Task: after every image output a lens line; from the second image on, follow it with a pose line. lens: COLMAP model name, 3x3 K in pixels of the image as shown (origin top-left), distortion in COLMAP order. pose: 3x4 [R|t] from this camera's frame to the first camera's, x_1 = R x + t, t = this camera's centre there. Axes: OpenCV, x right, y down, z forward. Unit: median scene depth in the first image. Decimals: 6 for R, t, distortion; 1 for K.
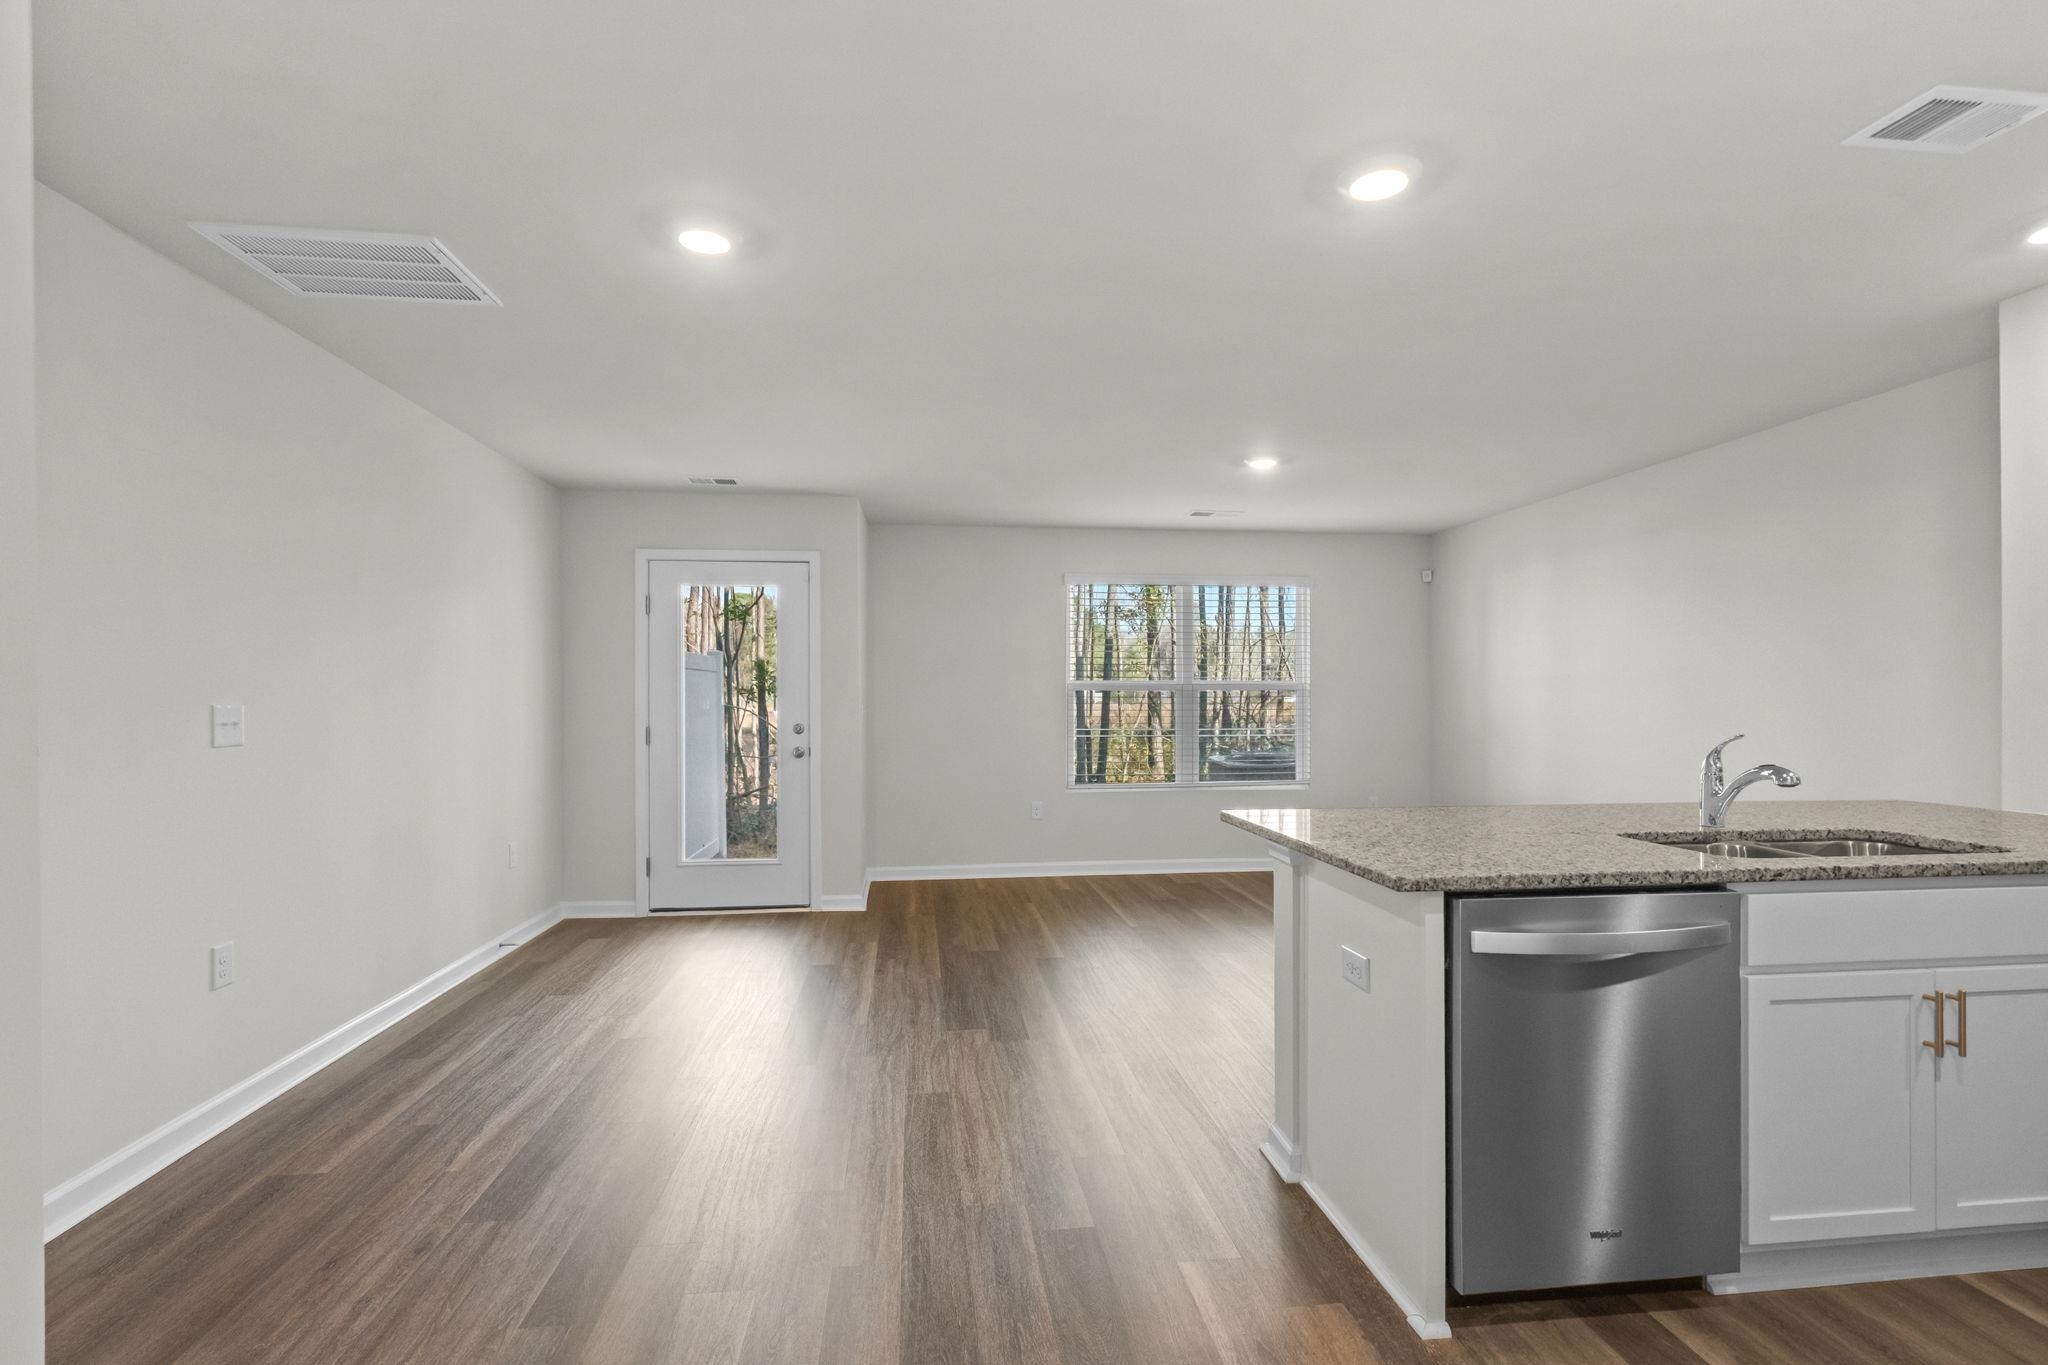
lens RADIAL K [[968.6, 0, 1019.9], [0, 968.6, 686.8], [0, 0, 1]] dist [-0.001903, 0.000853]
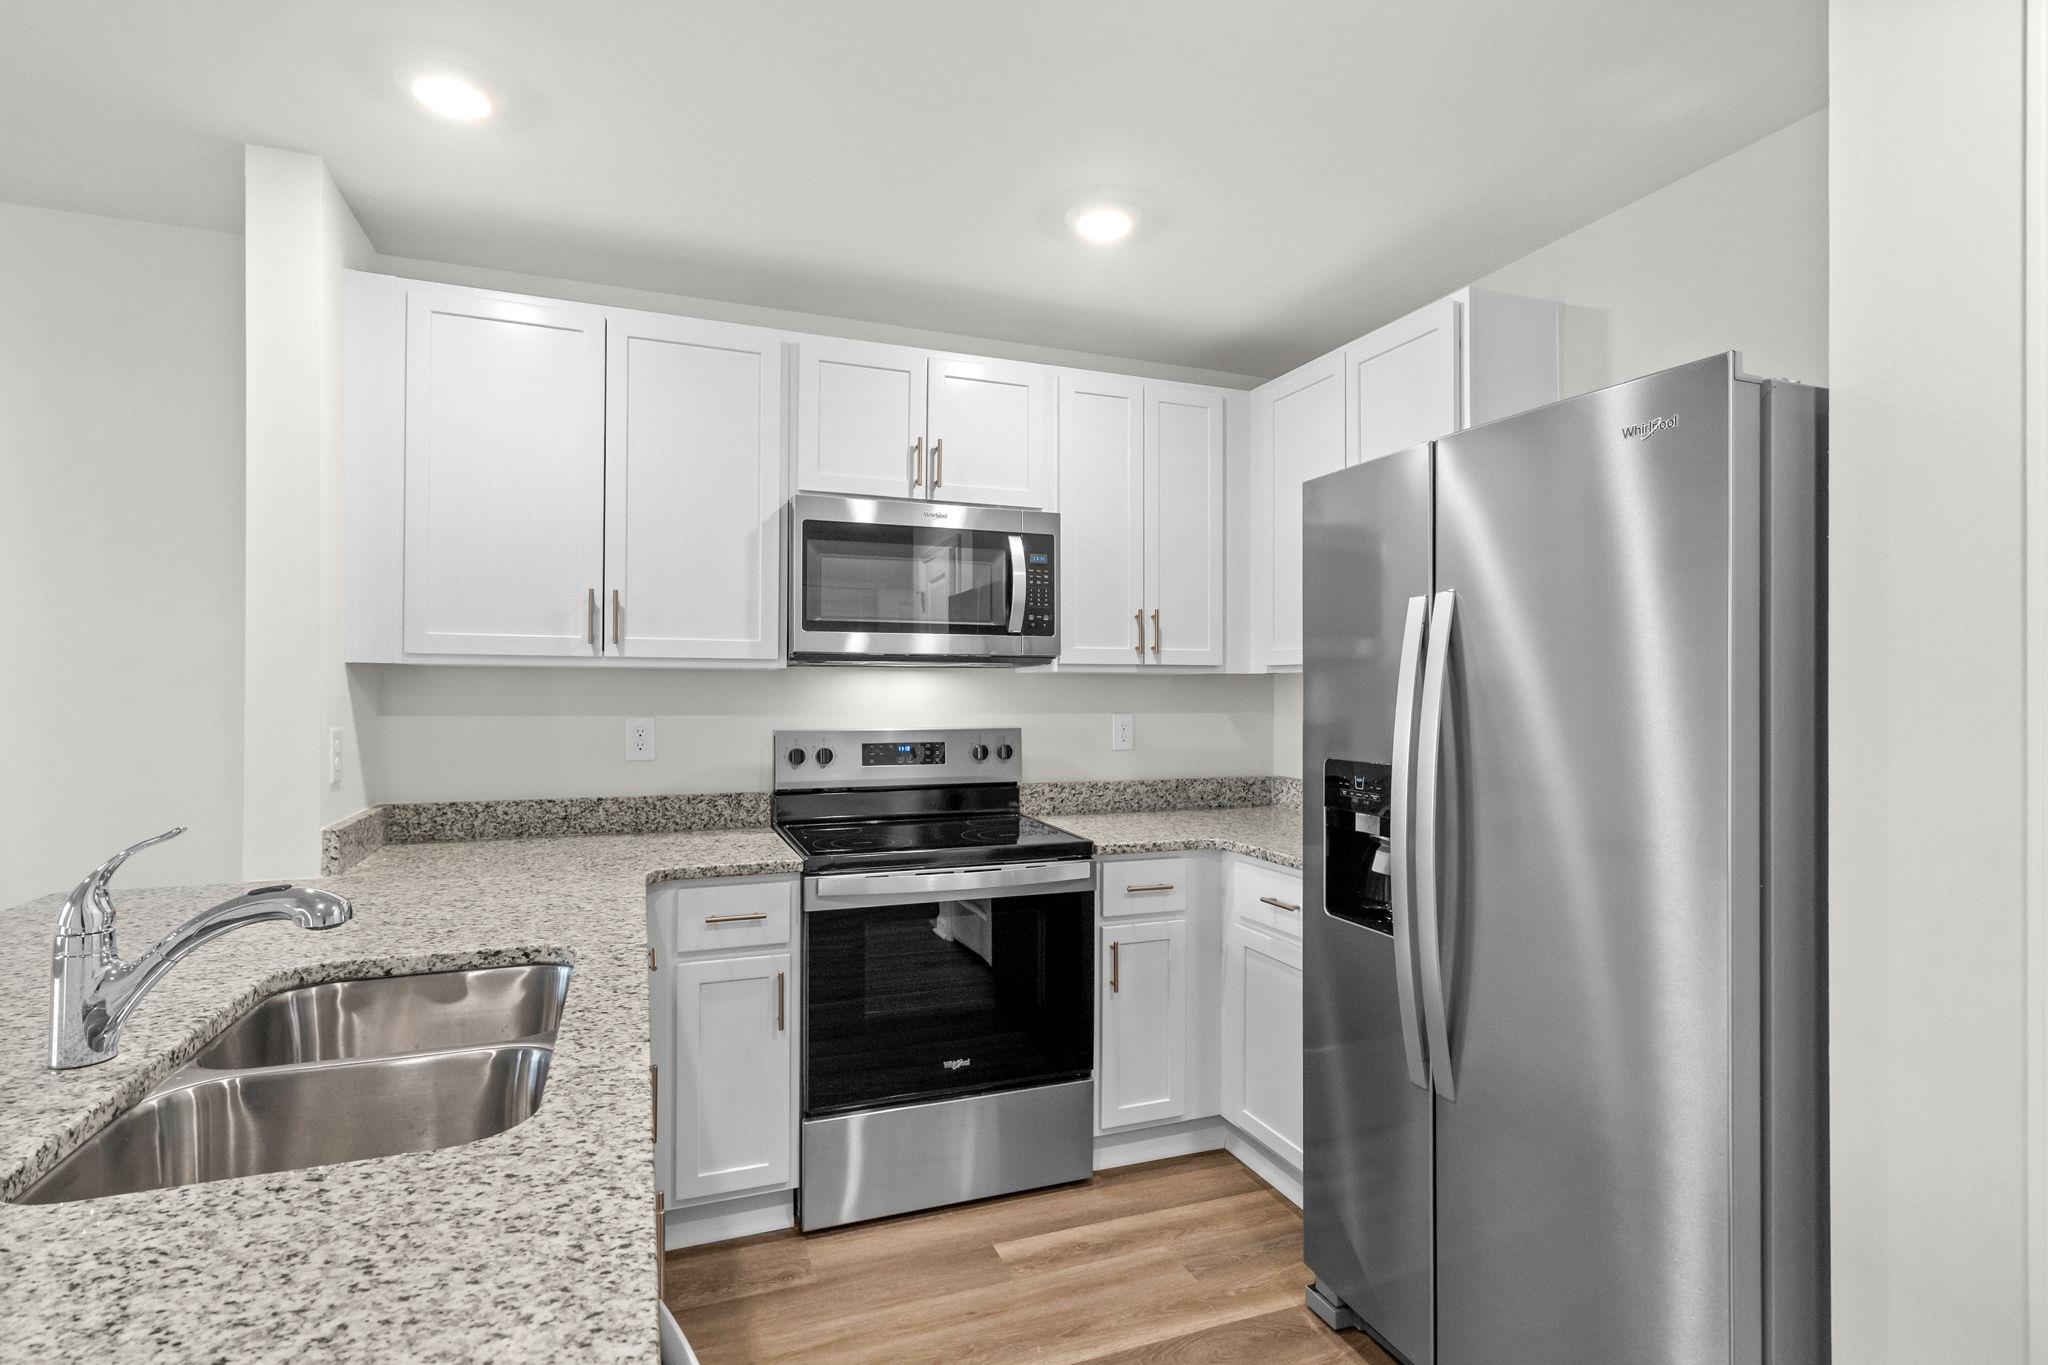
lens RADIAL K [[993.3, 0, 1024.8], [0, 993.3, 687.8], [0, 0, 1]] dist [0.004347, -0.000228]
pose [[-0.254380, 0.005703, 0.967088, 0.228388], [-0.011516, 0.999894, -0.008925, -0.013583], [-0.967036, -0.013408, -0.254287, 0.784797]]
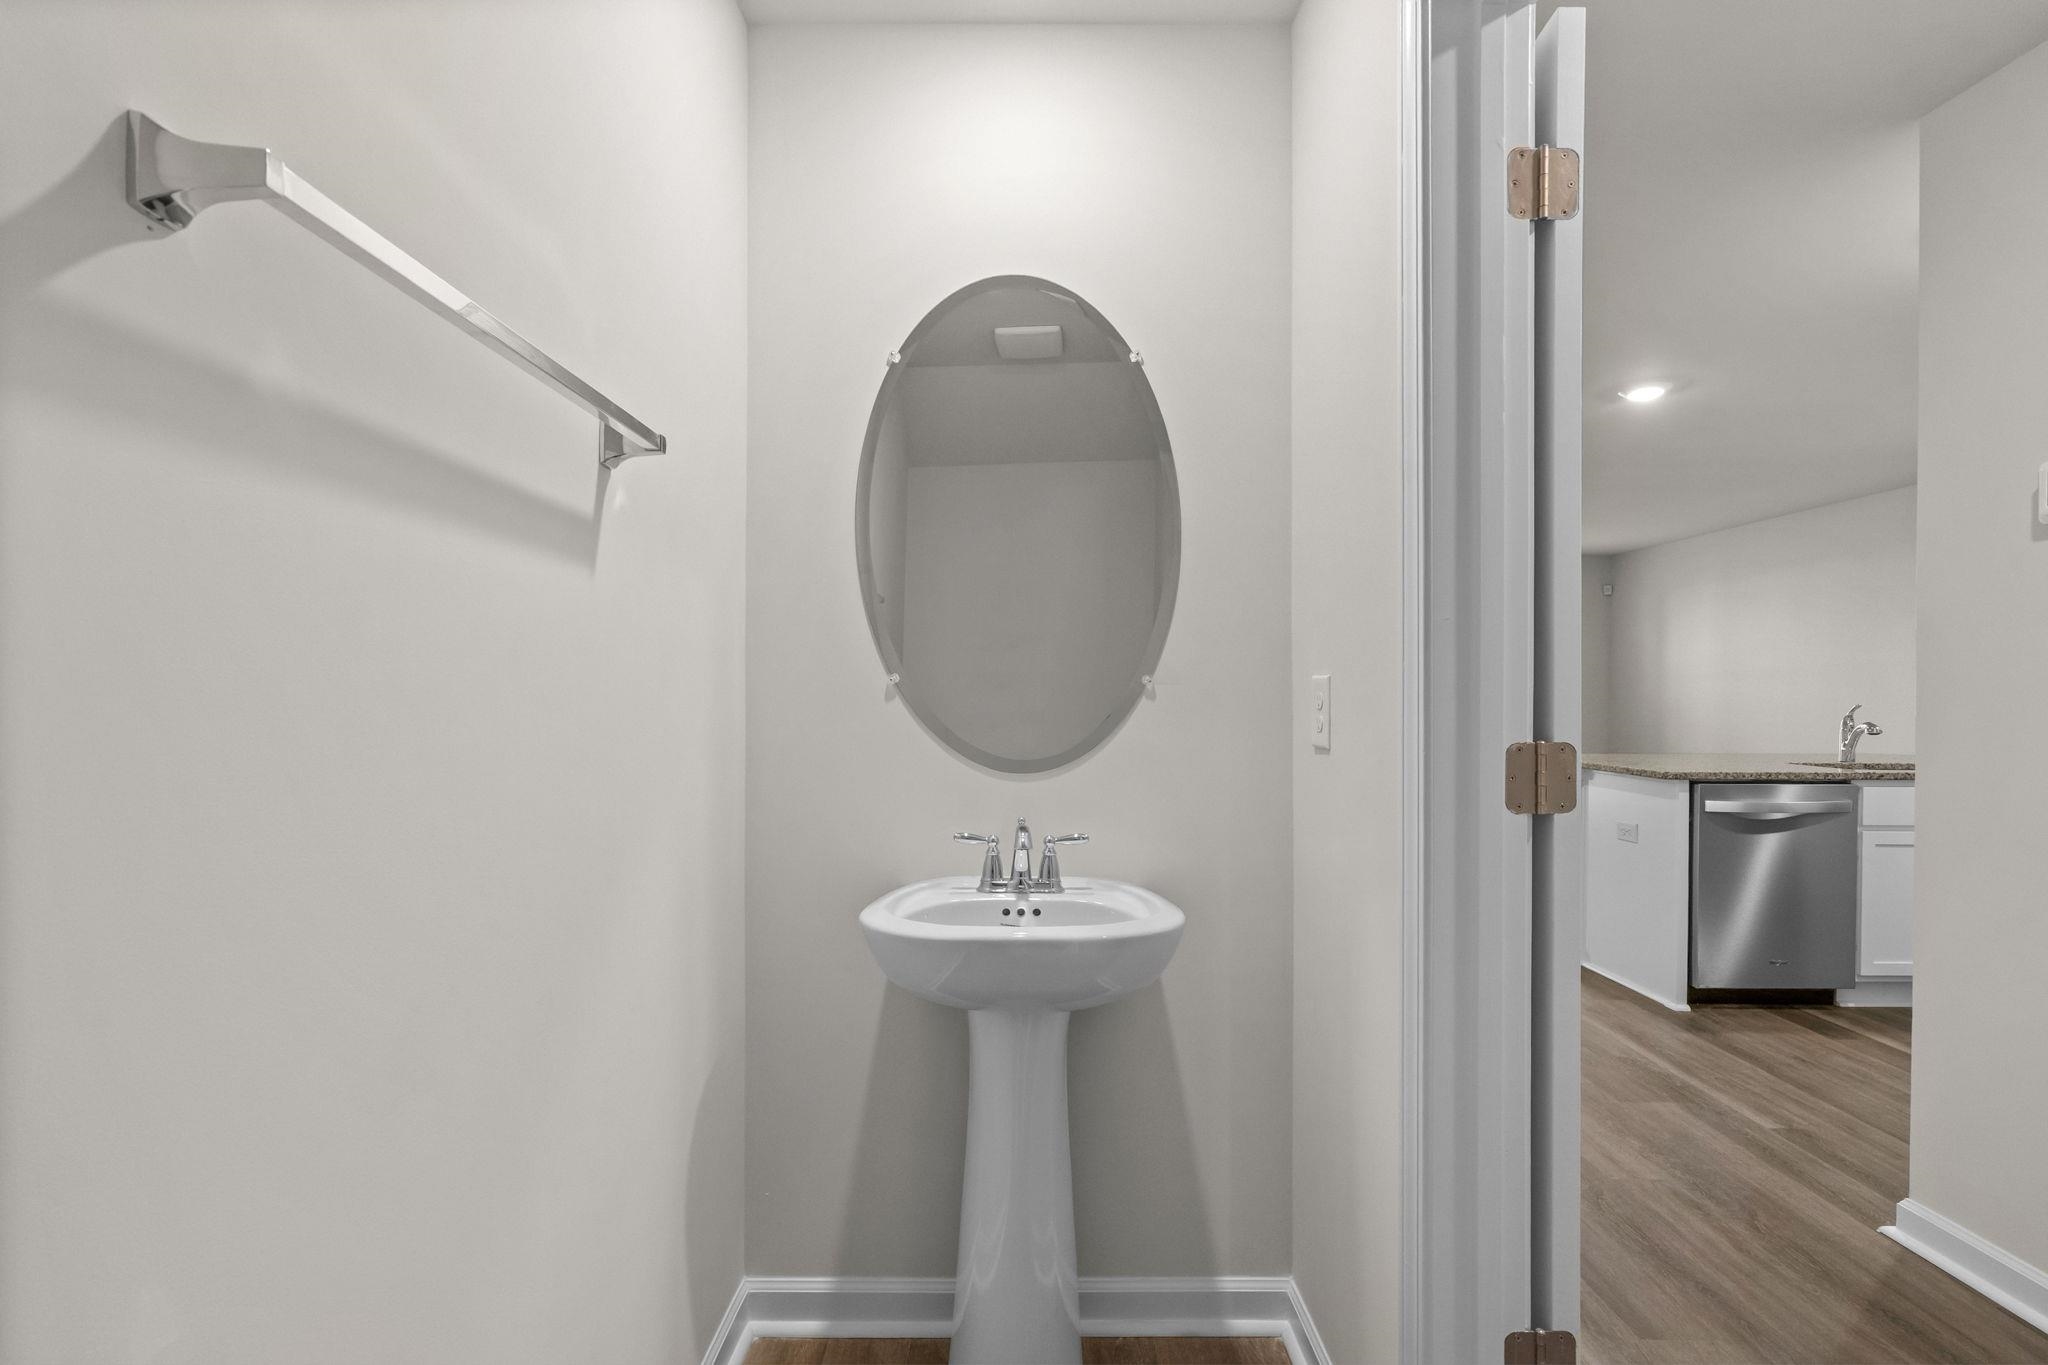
lens RADIAL K [[937.6, 0, 1026.7], [0, 937.6, 691.5], [0, 0, 1]] dist [-0.002657, 0.002890]
pose [[0.993639, 0.007668, -0.112353, -0.530443], [-0.006532, 0.999924, 0.010473, 0.018771], [0.112425, -0.009672, 0.993613, -0.797584]]
